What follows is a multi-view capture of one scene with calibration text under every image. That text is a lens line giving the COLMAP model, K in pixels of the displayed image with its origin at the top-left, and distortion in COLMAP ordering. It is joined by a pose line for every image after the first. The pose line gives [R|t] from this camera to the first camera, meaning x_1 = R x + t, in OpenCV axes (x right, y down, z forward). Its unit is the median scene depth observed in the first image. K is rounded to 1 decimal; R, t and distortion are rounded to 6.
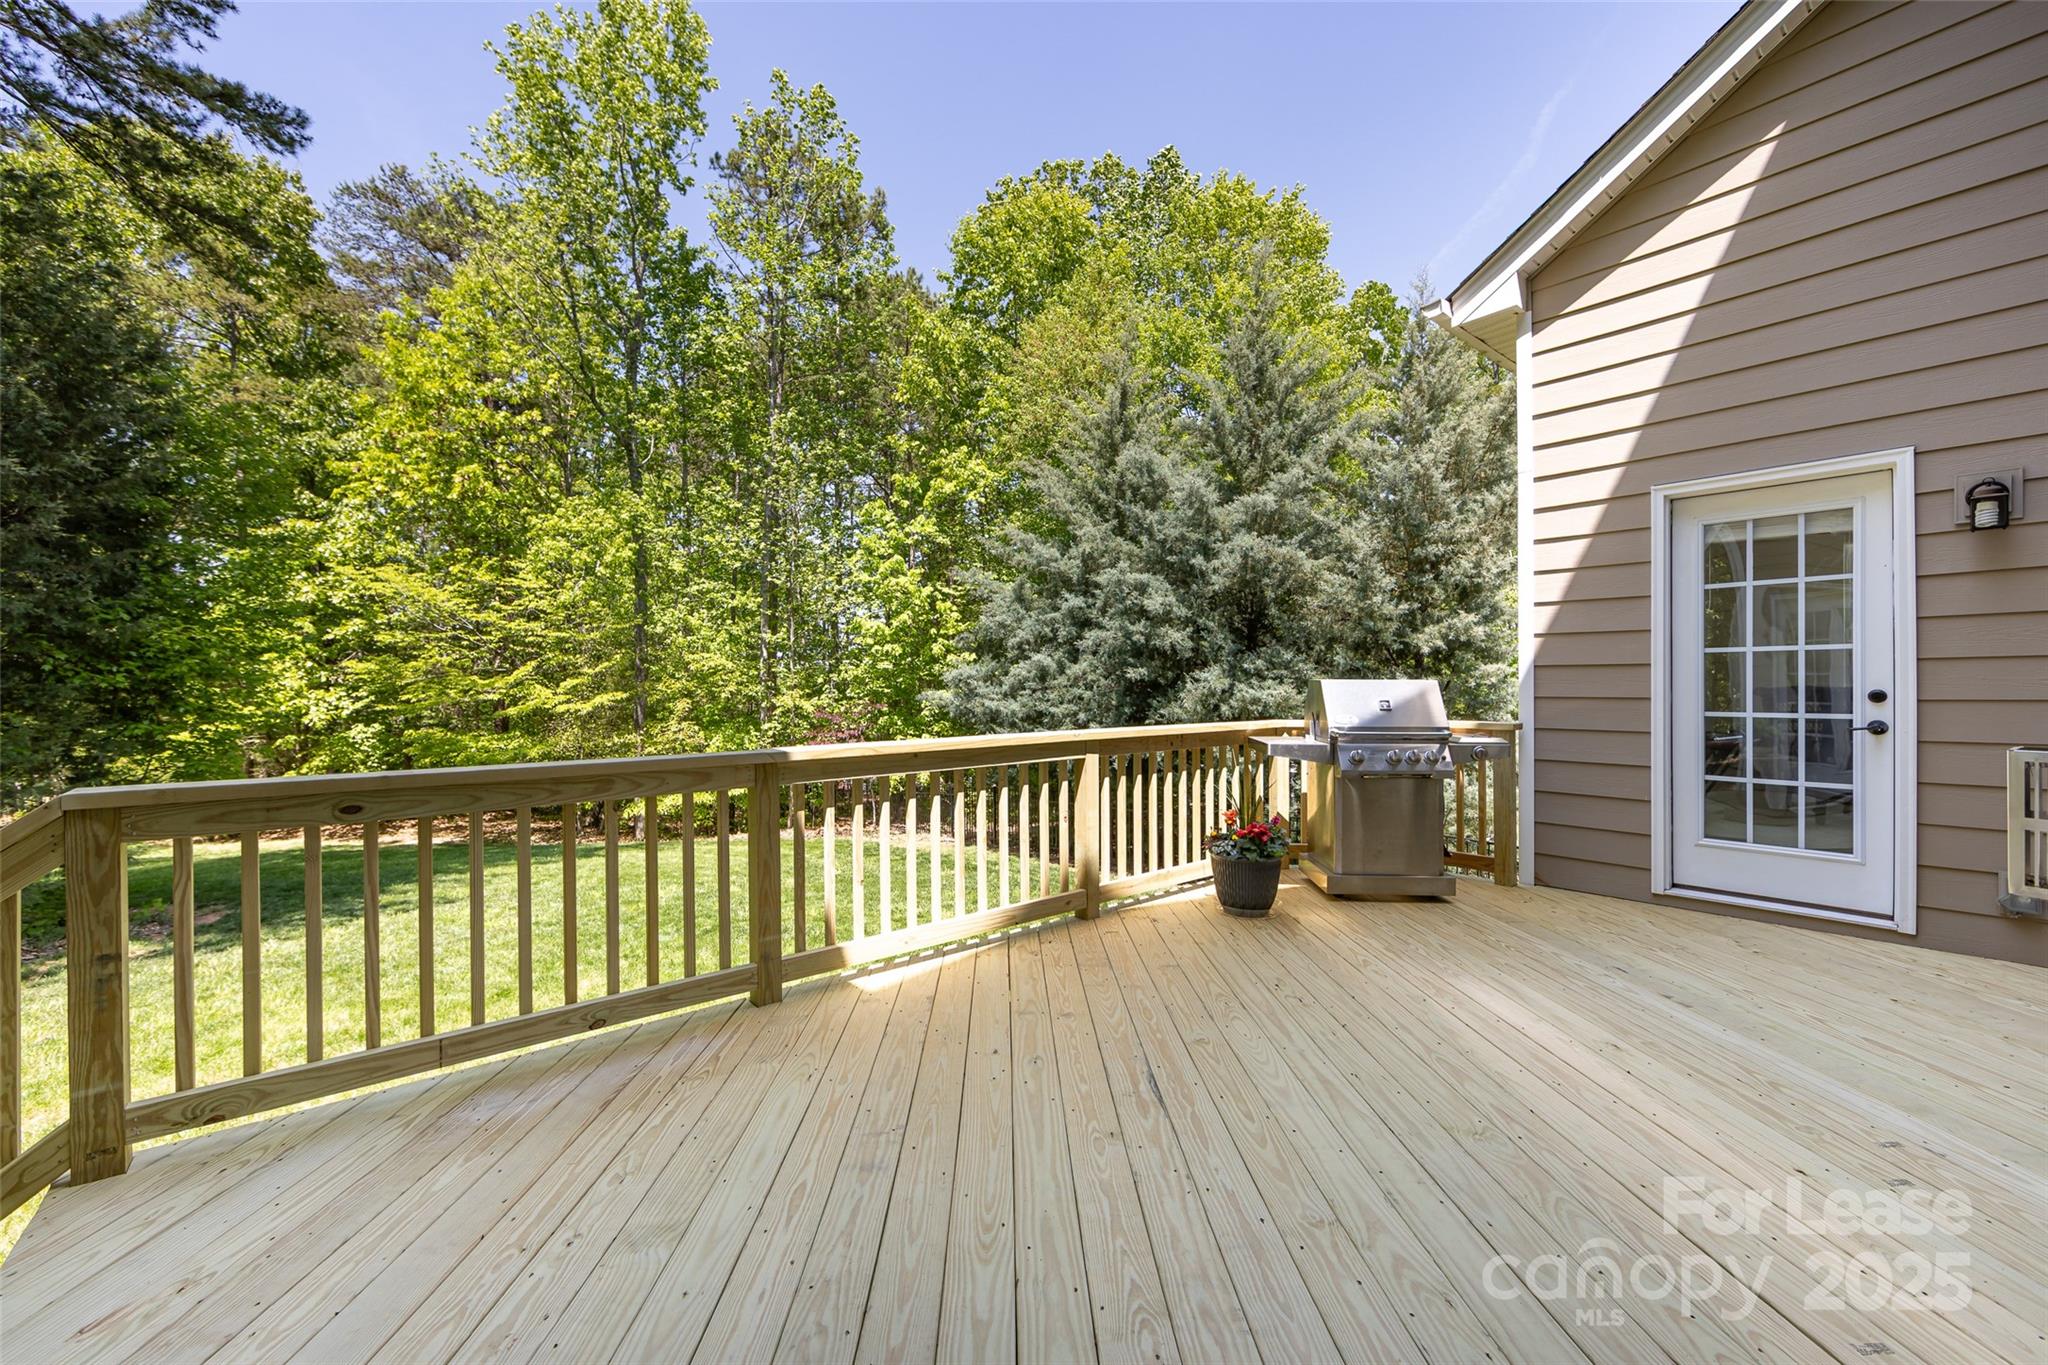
lens RADIAL K [[813.4, 0, 1024.0], [0, 813.4, 682.5], [0, 0, 1]] dist [0.001242, 0.000142]
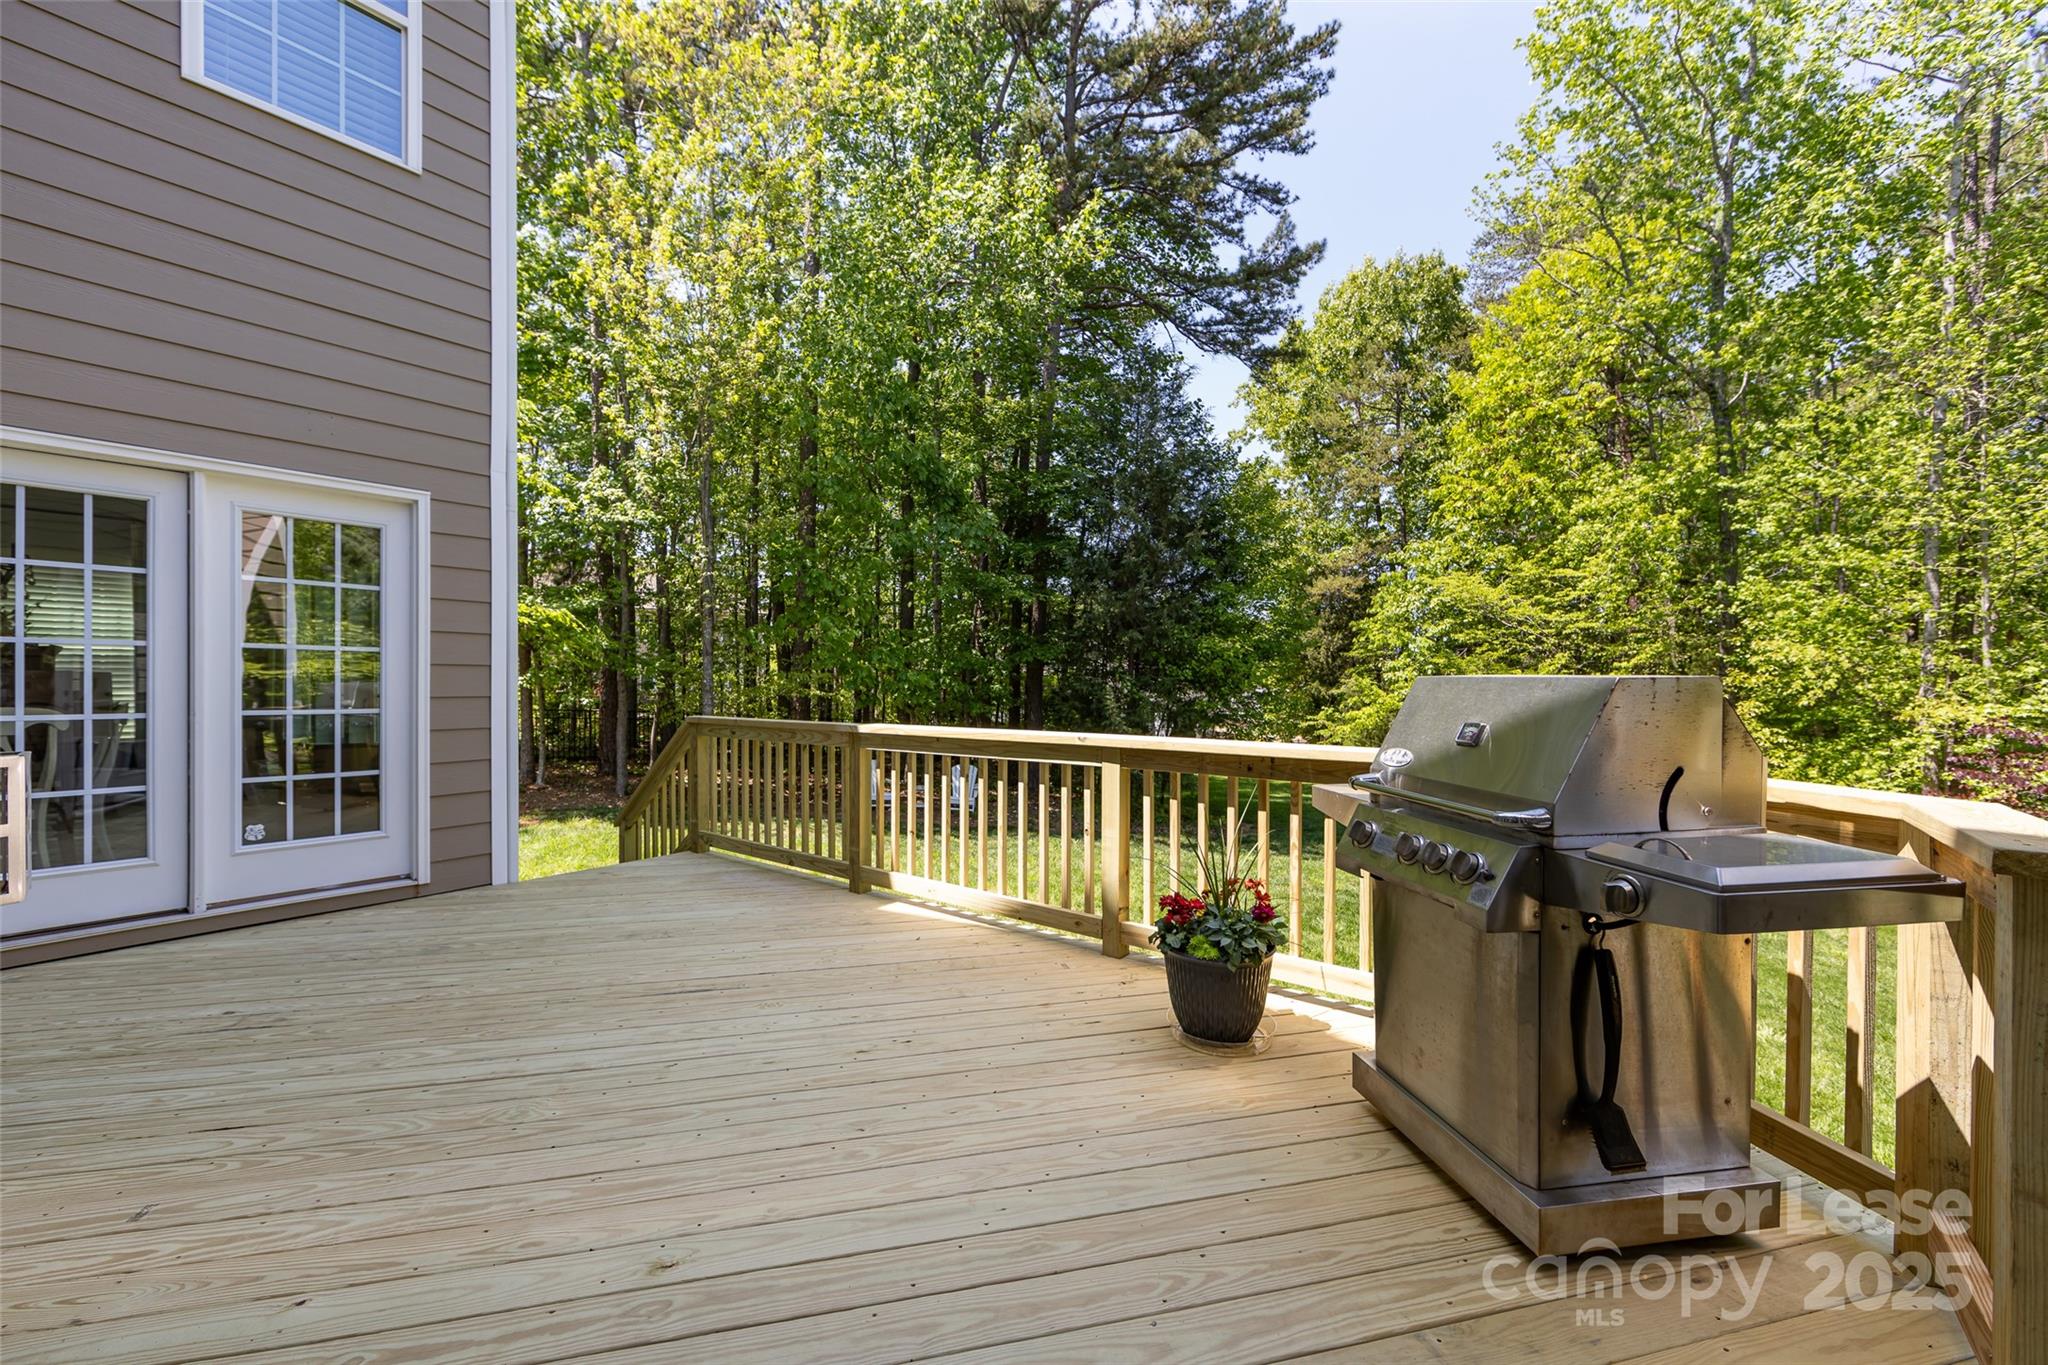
lens RADIAL K [[813.4, 0, 1024.0], [0, 813.4, 682.5], [0, 0, 1]] dist [0.001242, 0.000142]
pose [[0.225645, 0.012040, -0.974135, 0.968930], [-0.001254, 0.999926, 0.012069, -0.007711], [0.974209, -0.001502, 0.225644, 0.778750]]
